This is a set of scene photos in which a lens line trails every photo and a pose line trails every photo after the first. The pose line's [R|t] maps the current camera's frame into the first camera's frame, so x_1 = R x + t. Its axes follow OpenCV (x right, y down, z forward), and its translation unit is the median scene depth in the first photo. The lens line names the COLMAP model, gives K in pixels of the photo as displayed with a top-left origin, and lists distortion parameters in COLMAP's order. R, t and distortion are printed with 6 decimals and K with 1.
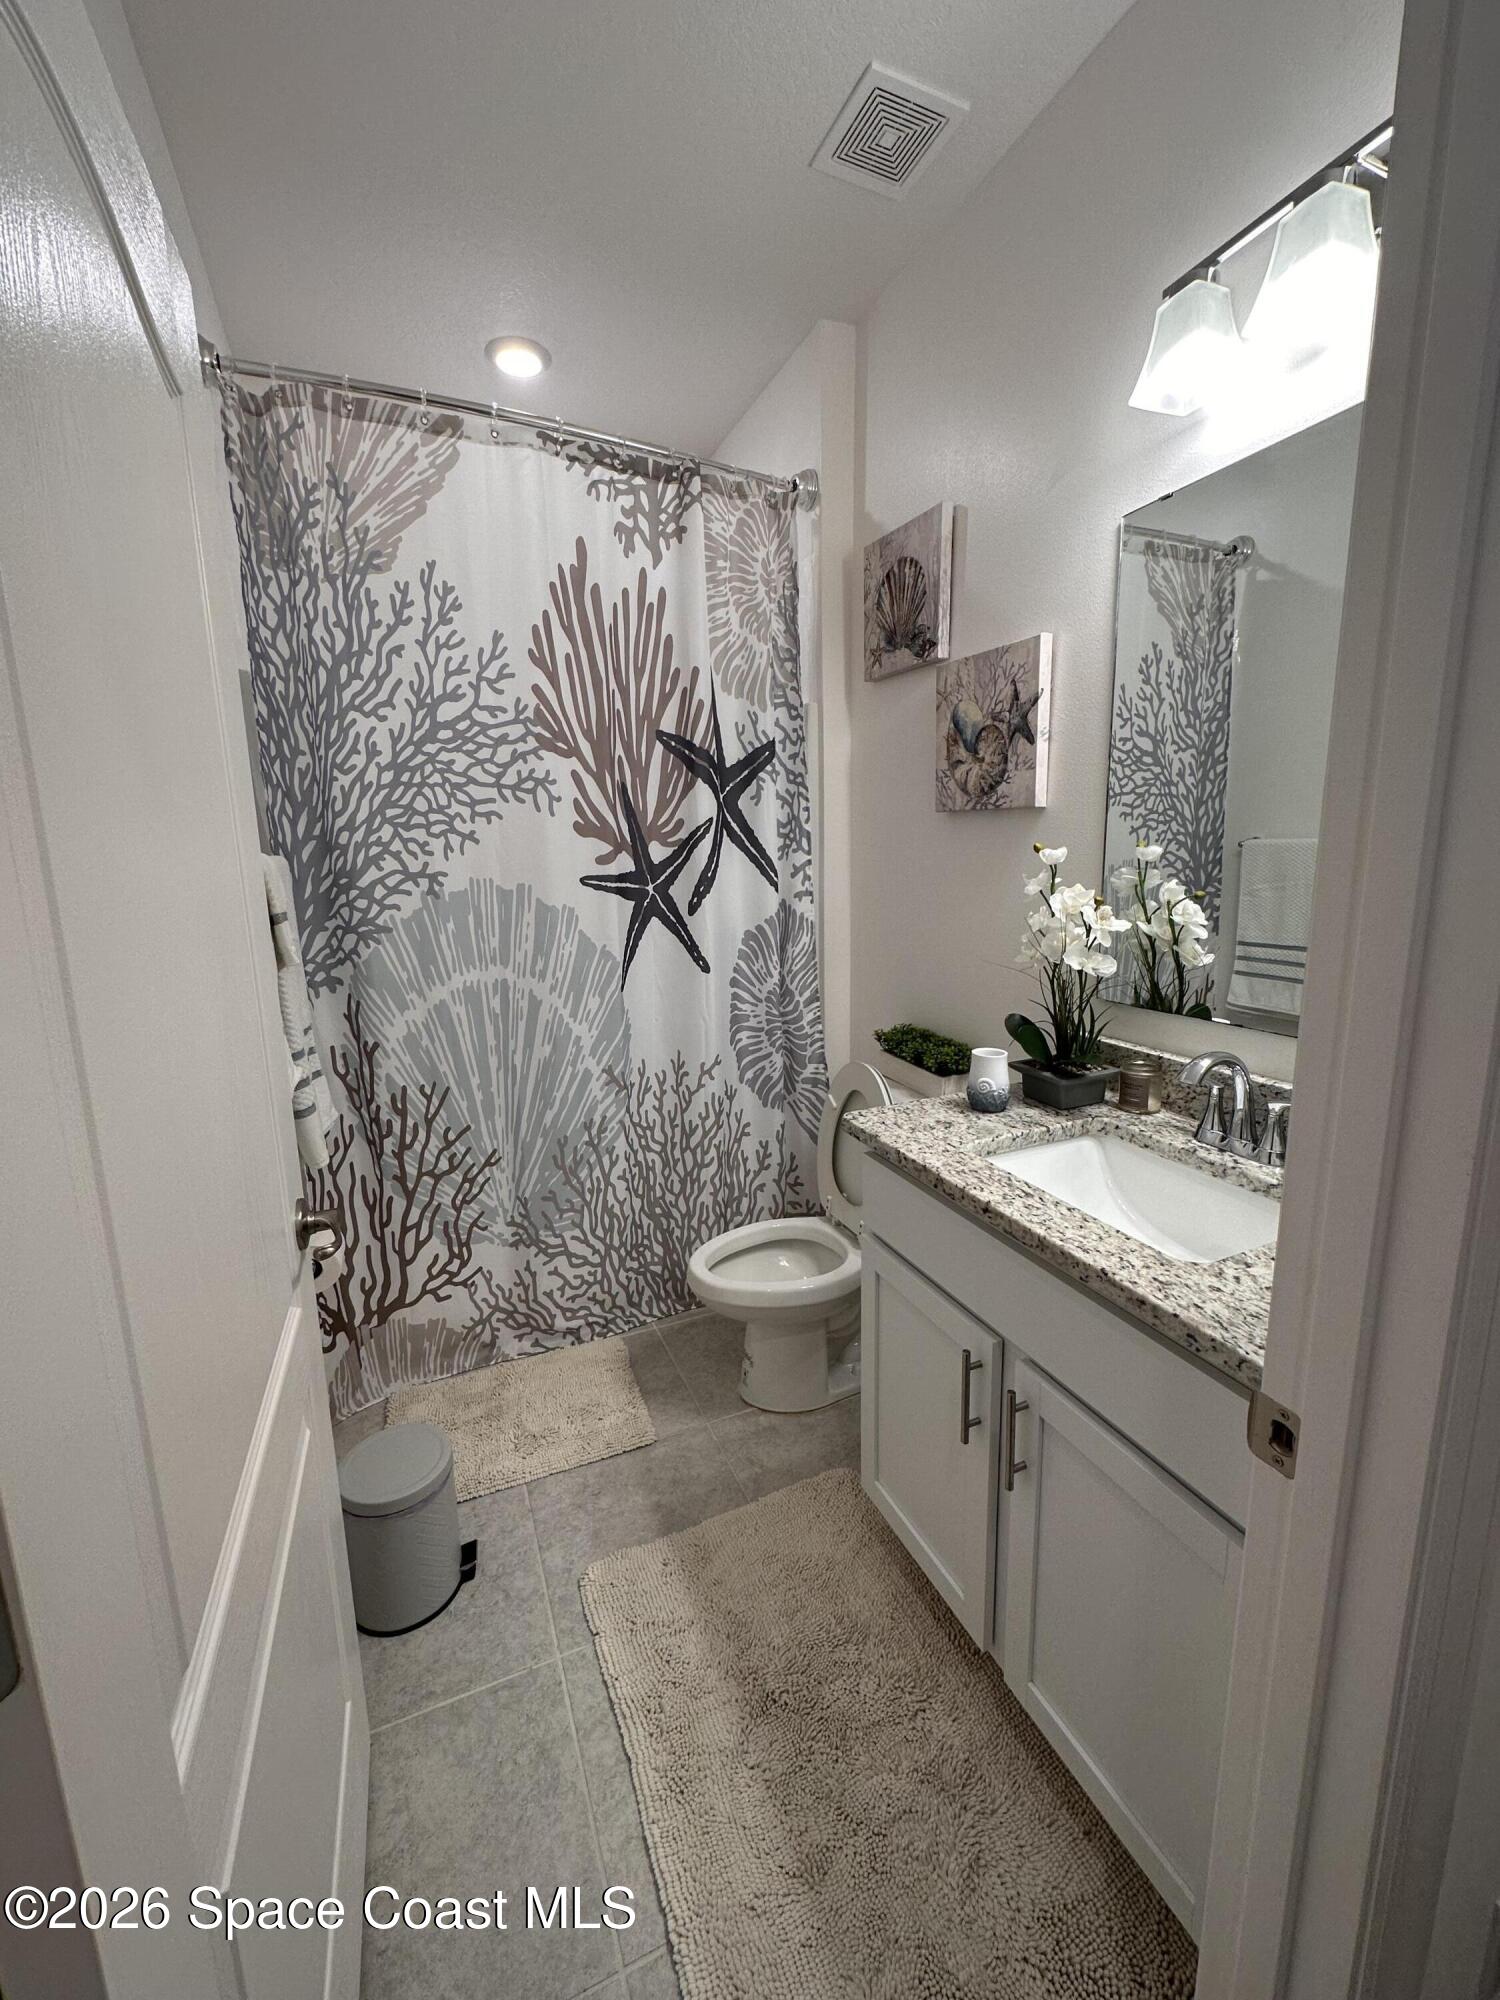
lens RADIAL K [[793.0, 0, 752.5], [0, 793.0, 994.8], [0, 0, 1]] dist [-0.002253, -0.000017]
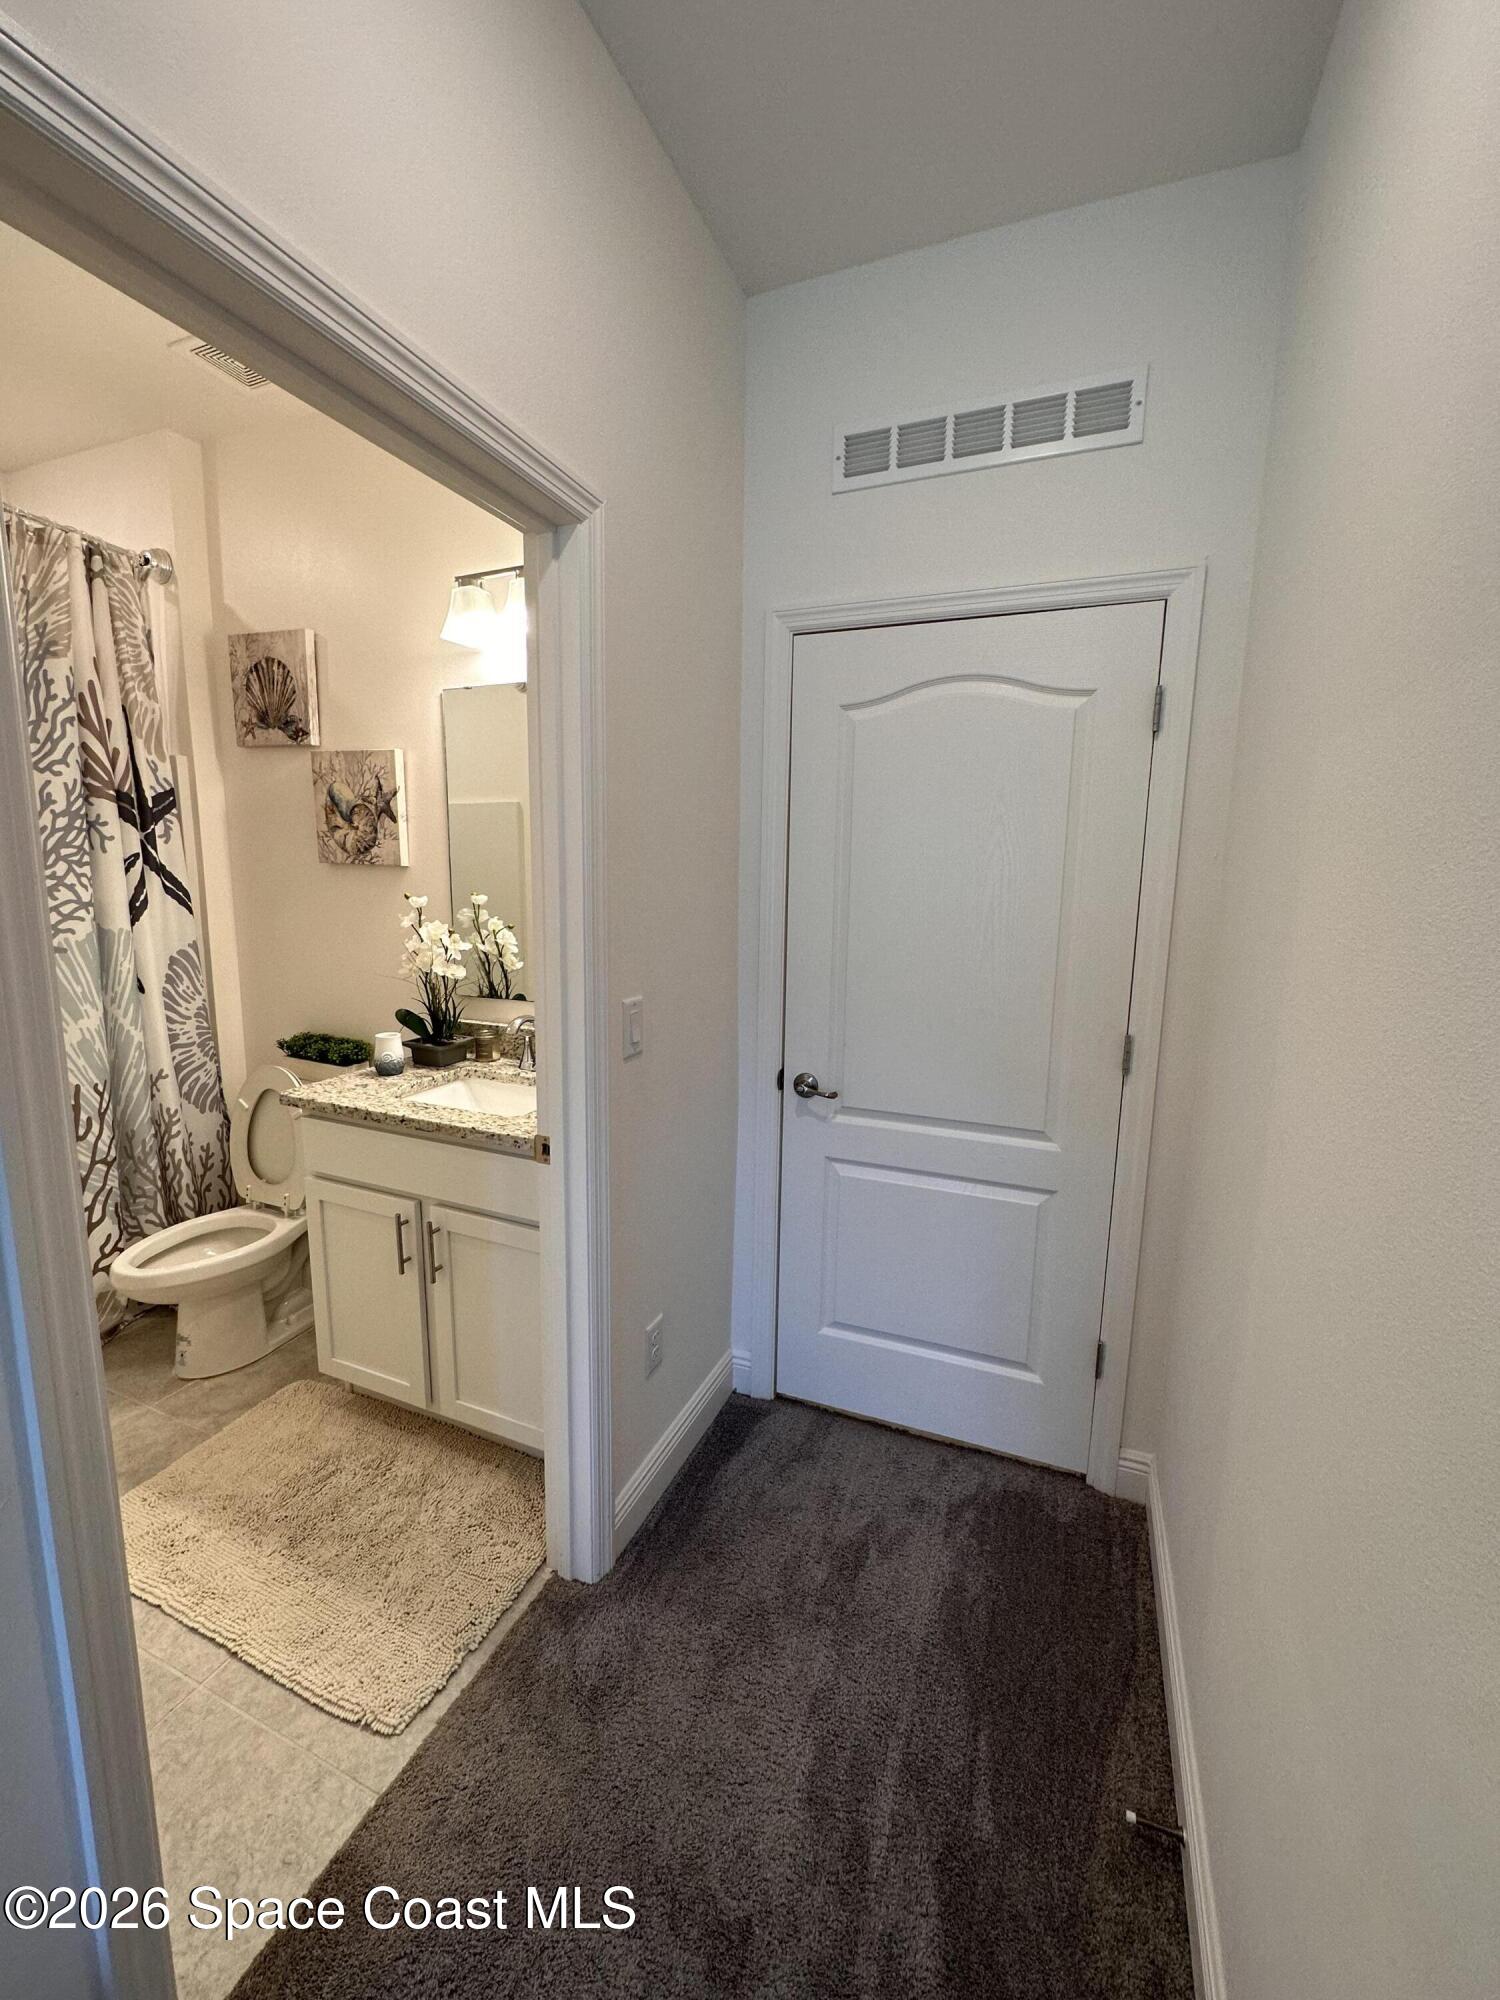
lens RADIAL K [[793.0, 0, 752.5], [0, 793.0, 994.8], [0, 0, 1]] dist [-0.002253, -0.000017]
pose [[0.714251, -0.073039, 0.696068, -0.218563], [0.092313, 0.995682, 0.009753, 0.043143], [-0.693775, 0.057290, 0.717910, -0.489499]]
